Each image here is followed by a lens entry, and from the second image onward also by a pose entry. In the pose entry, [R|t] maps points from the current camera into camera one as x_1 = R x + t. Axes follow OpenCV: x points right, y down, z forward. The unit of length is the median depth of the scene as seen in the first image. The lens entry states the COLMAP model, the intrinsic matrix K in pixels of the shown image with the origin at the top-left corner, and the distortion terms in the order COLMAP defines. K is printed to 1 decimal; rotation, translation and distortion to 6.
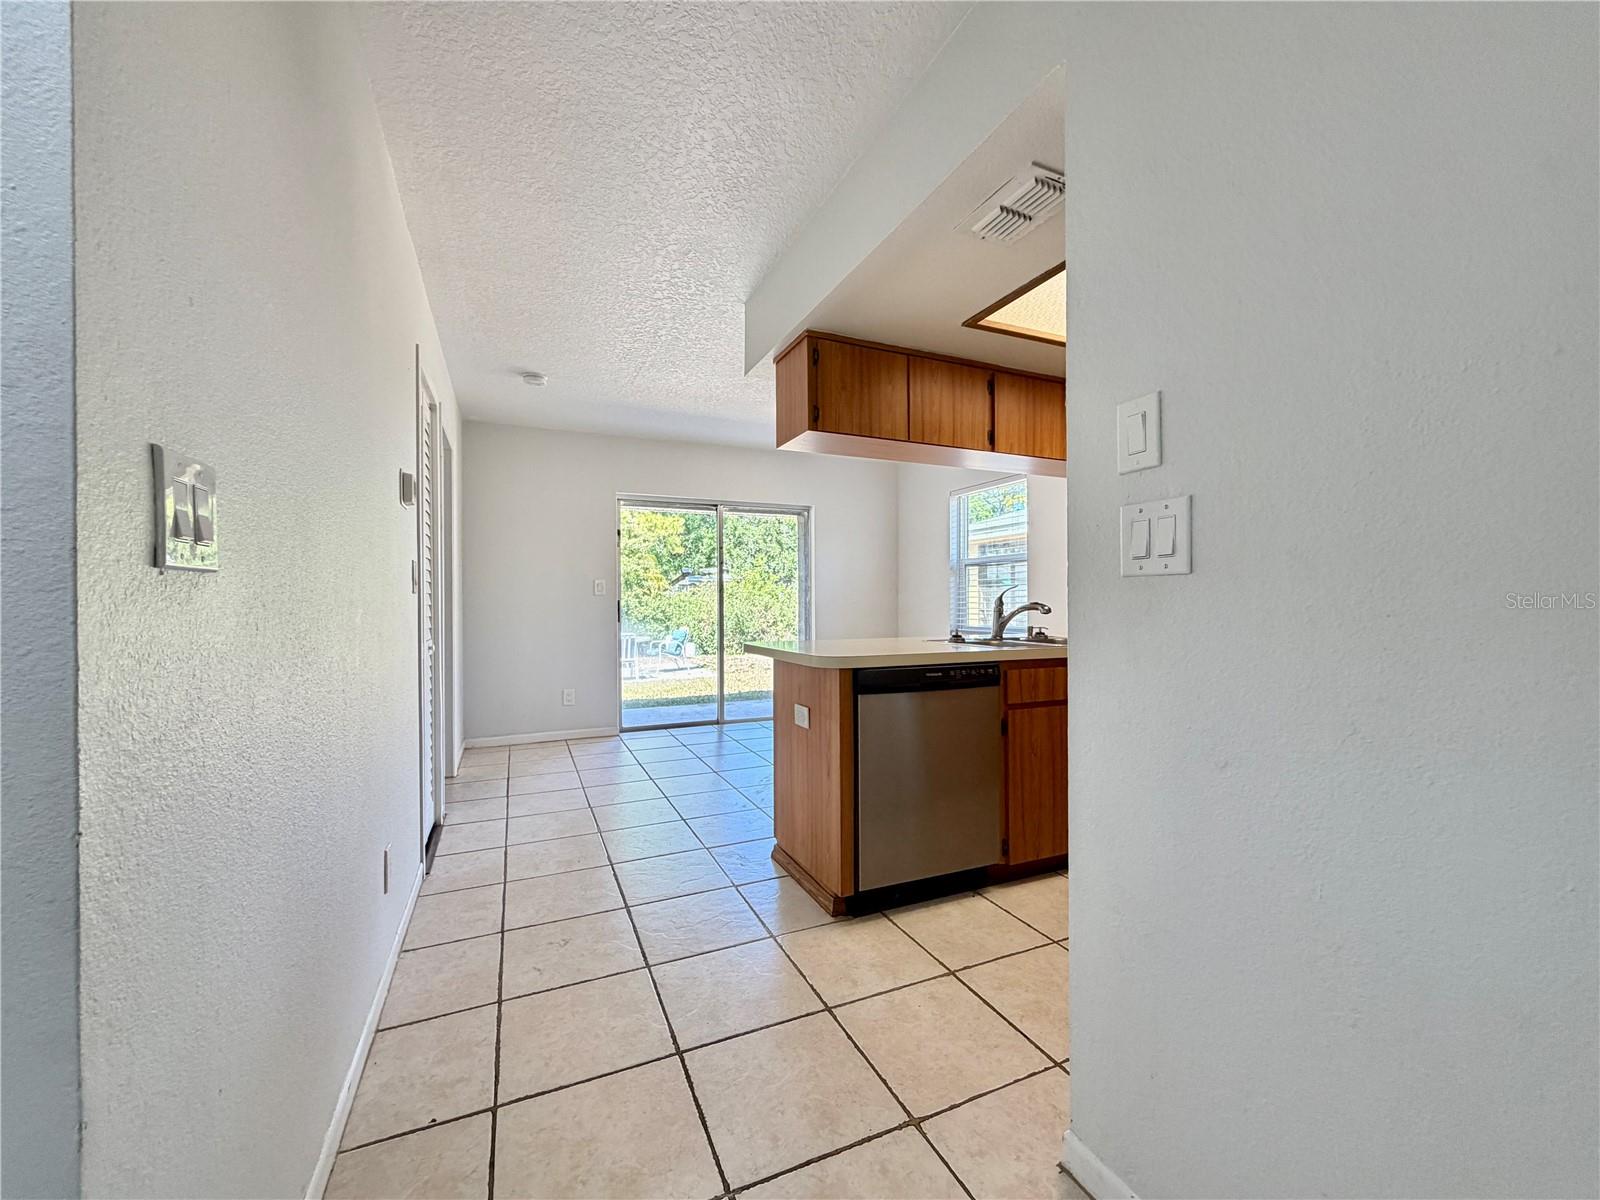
lens RADIAL K [[636.9, 0, 796.2], [0, 636.9, 603.8], [0, 0, 1]] dist [-0.001468, 0.000649]
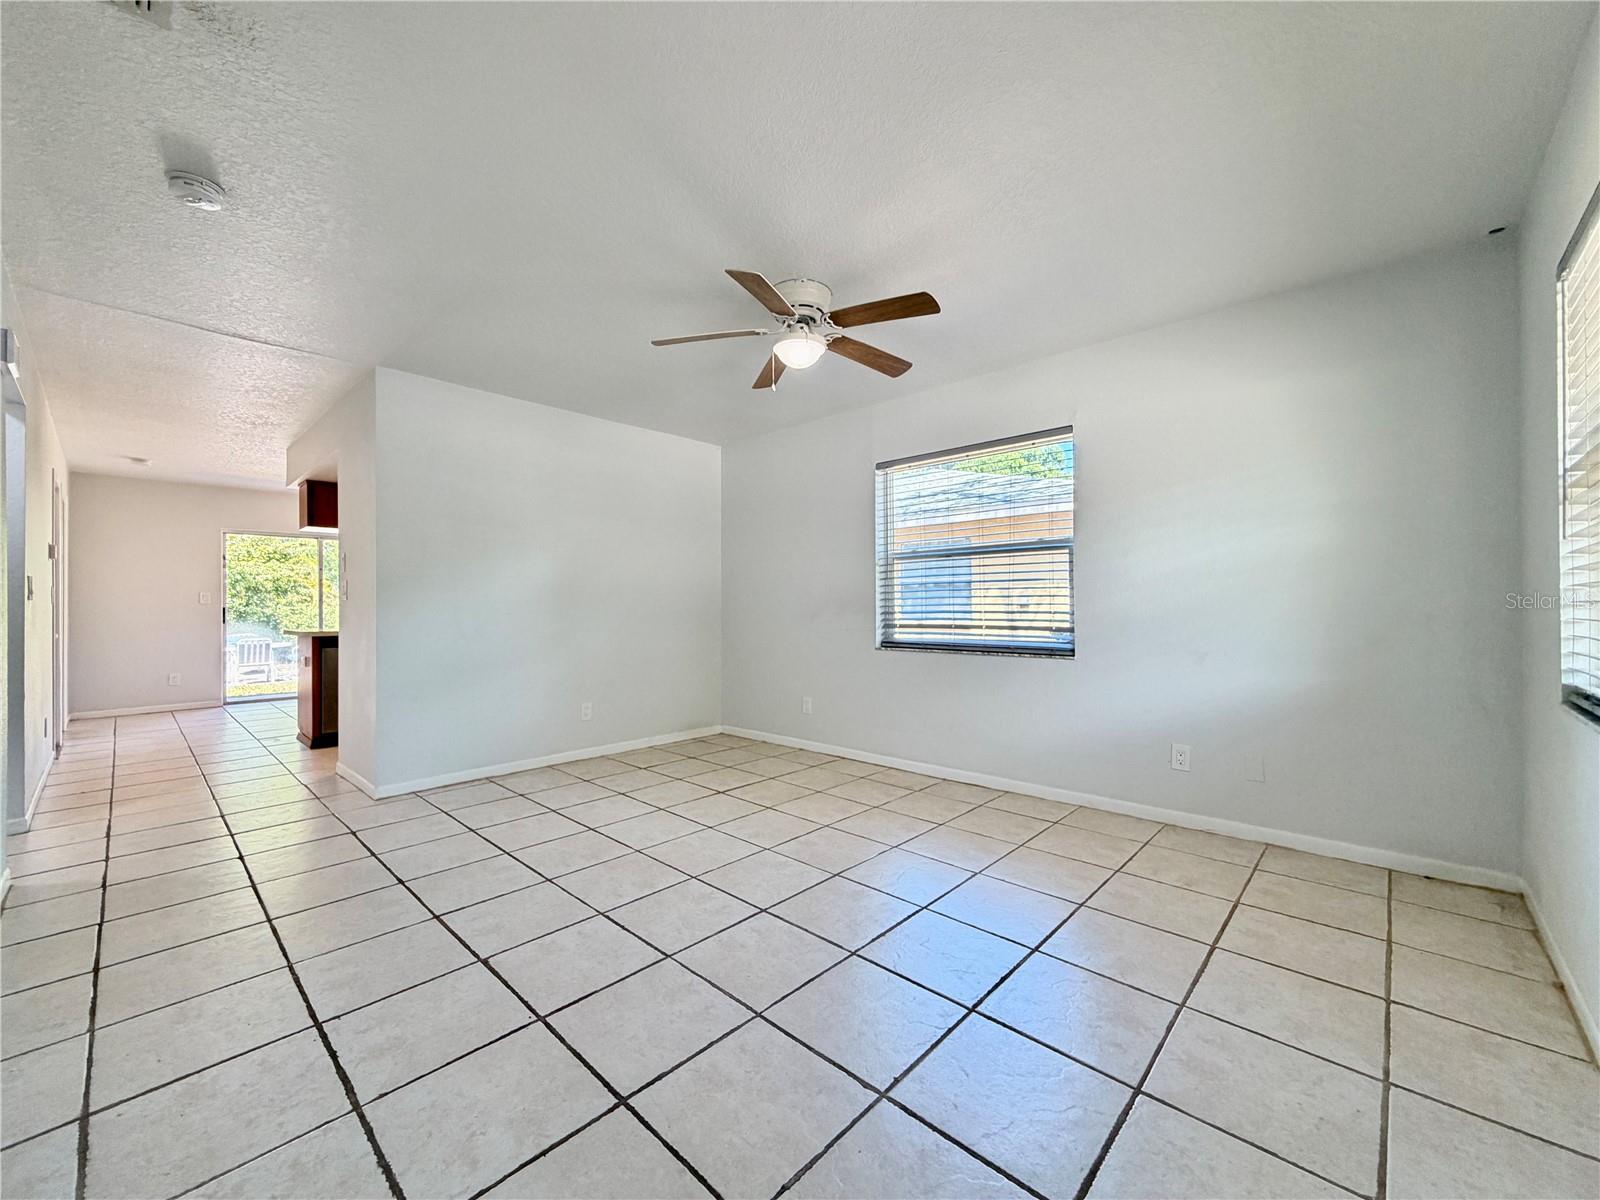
lens RADIAL K [[624.7, 0, 800.0], [0, 624.7, 600.0], [0, 0, 1]] dist [-0.000442, 0.000358]
pose [[0.915593, 0.001651, 0.402103, 0.133772], [0.004811, 0.999875, -0.015058, 0.001220], [-0.402077, 0.015721, 0.915471, -0.308980]]
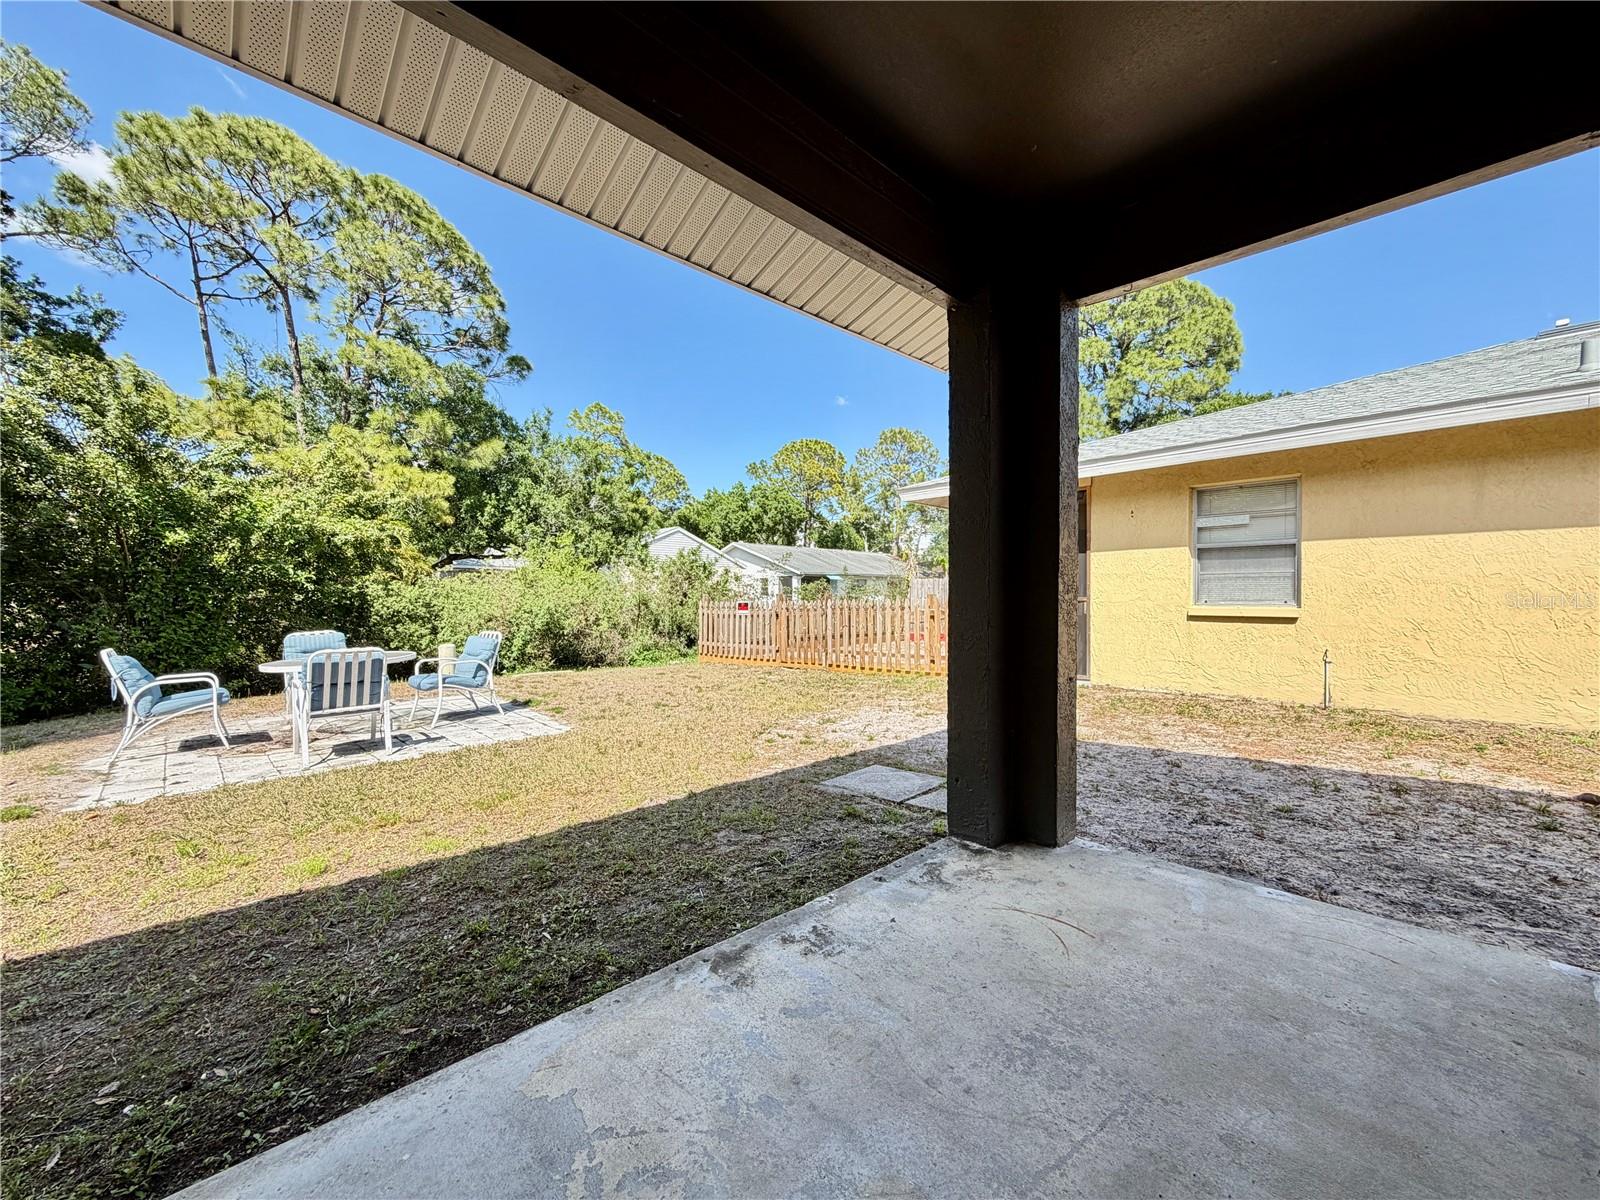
lens RADIAL K [[636.9, 0, 796.2], [0, 636.9, 603.8], [0, 0, 1]] dist [-0.001468, 0.000649]
pose [[0.942997, 0.000184, 0.332801, -0.125609], [-0.001258, 0.999995, 0.003013, 0.015028], [-0.332799, -0.003260, 0.942992, 0.472395]]
